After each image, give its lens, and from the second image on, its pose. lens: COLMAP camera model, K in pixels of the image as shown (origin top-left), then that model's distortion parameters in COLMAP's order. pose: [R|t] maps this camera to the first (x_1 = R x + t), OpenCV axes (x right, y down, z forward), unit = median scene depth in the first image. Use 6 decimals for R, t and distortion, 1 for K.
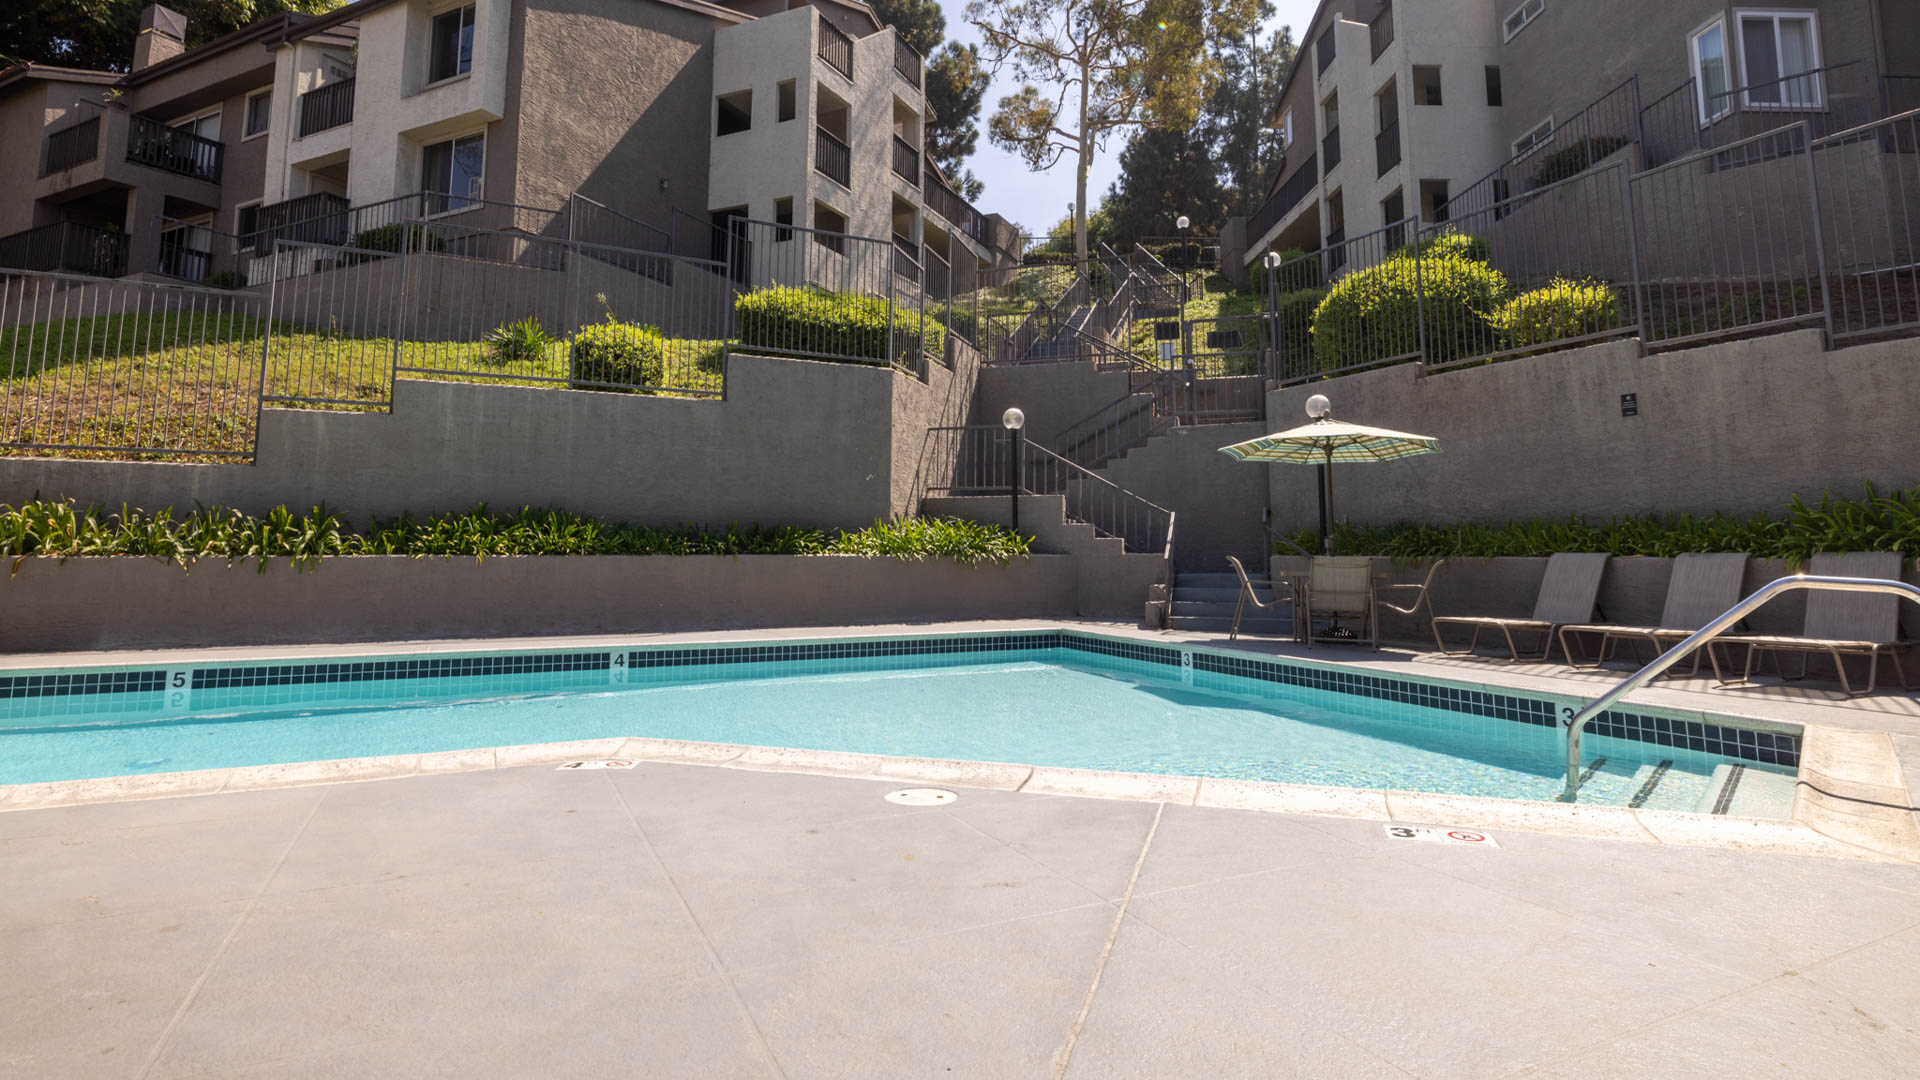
lens RADIAL K [[992.6, 0, 960.0], [0, 992.6, 540.0], [0, 0, 1]] dist [-0.005799, 0.000556]
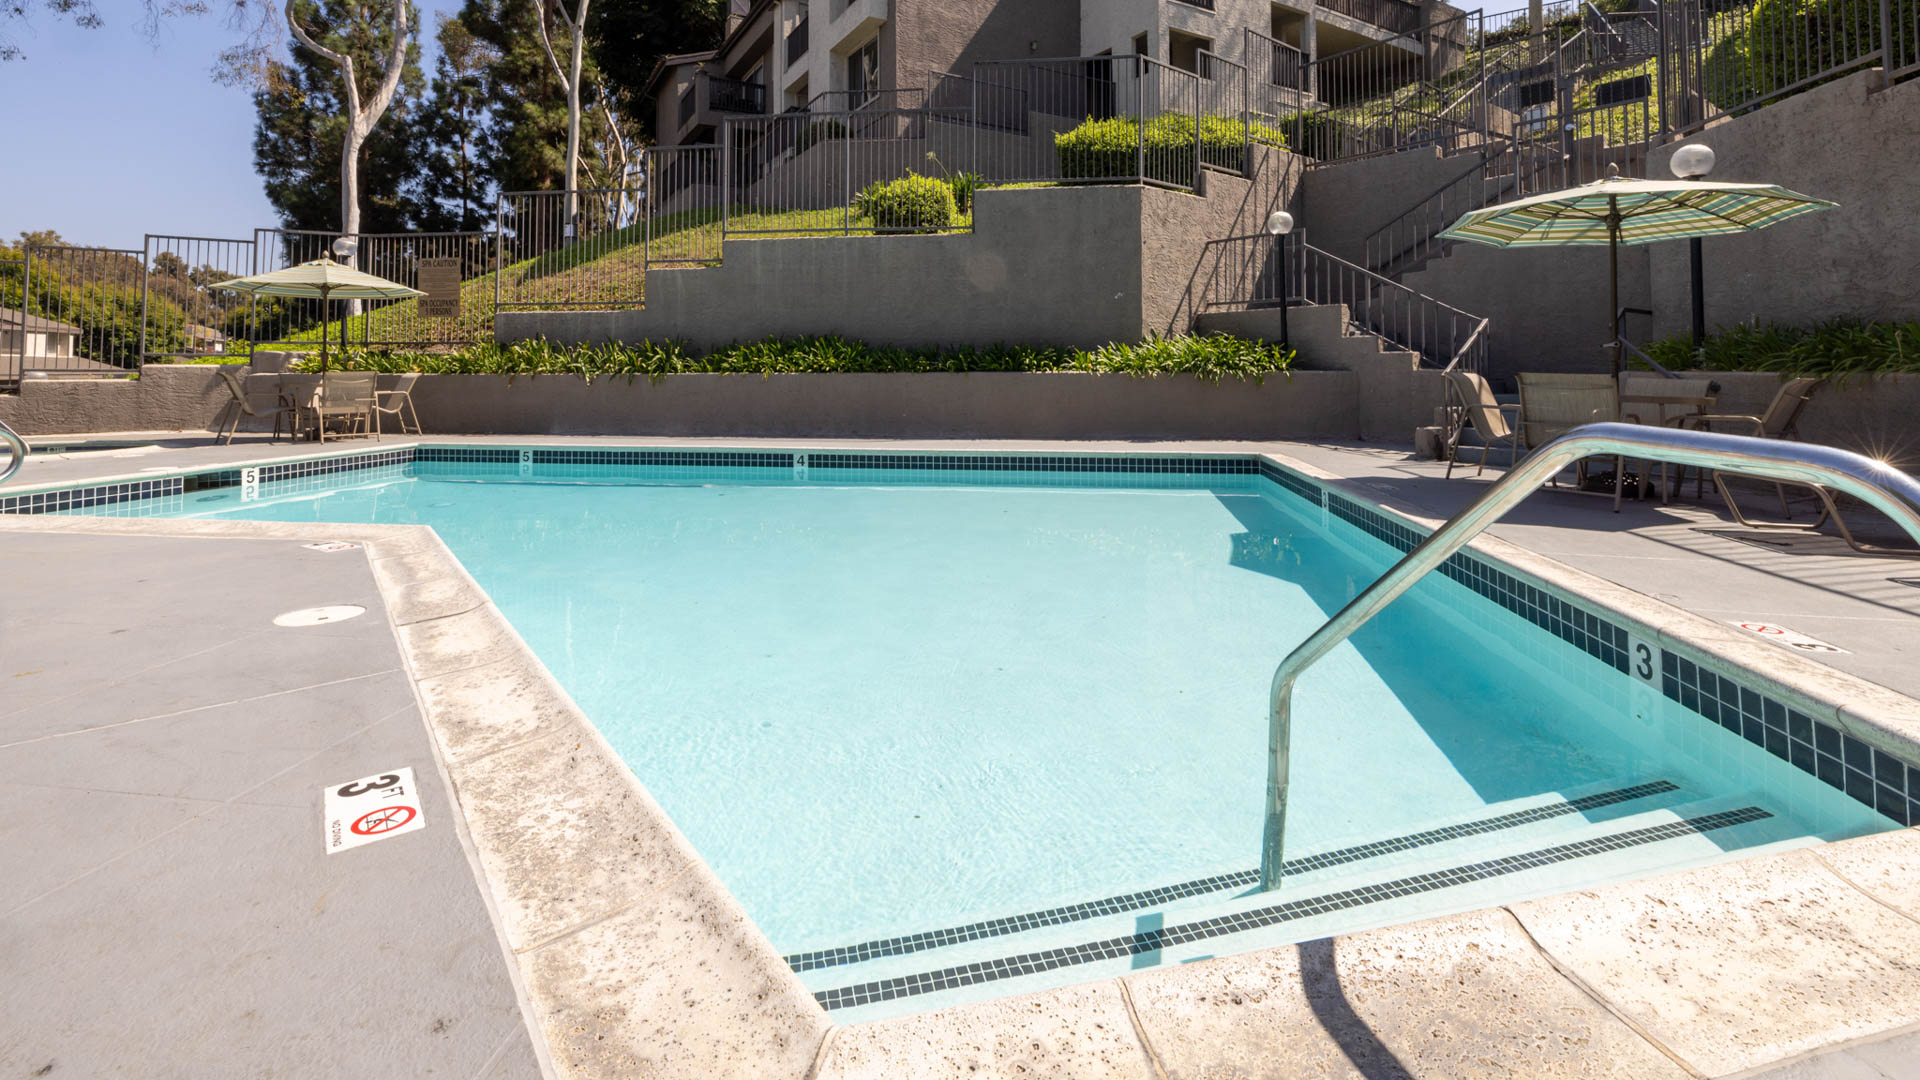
lens RADIAL K [[842.8, 0, 954.6], [0, 842.8, 412.8], [0, 0, 1]] dist [0.000508, 0.000413]
pose [[0.821395, 0.025545, -0.569787, 0.276500], [0.010408, 0.998159, 0.059754, 0.003441], [0.570265, -0.055012, 0.819617, 0.195417]]
